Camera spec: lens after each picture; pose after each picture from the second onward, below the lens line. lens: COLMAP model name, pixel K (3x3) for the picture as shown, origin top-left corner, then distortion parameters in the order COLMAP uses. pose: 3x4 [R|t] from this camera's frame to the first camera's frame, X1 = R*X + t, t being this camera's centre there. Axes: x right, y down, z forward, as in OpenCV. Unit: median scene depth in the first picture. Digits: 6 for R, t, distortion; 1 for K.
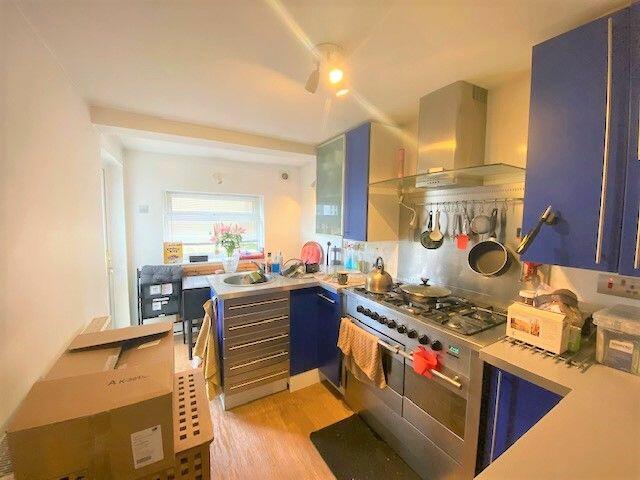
lens RADIAL K [[258.0, 0, 320.0], [0, 258.0, 240.0], [0, 0, 1]] dist [-0.000093, -0.000011]
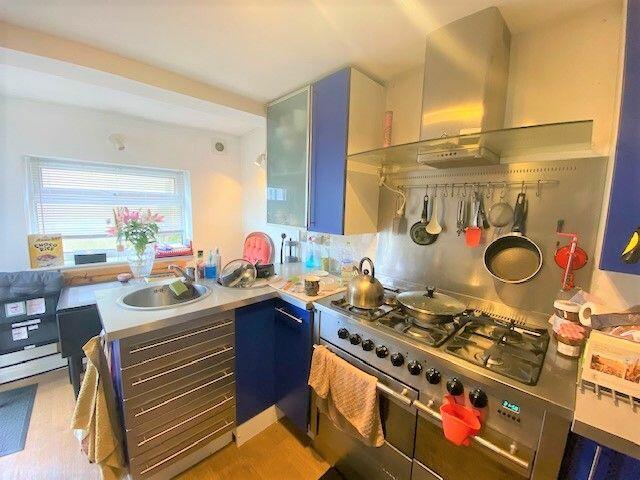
lens RADIAL K [[256.1, 0, 320.0], [0, 256.1, 240.0], [0, 0, 1]] dist [0.000953, -0.013095]
pose [[0.970154, -0.012818, 0.242149, -0.056053], [0.000149, 0.998633, 0.052268, -0.017566], [-0.242488, -0.050672, 0.968830, 0.284433]]
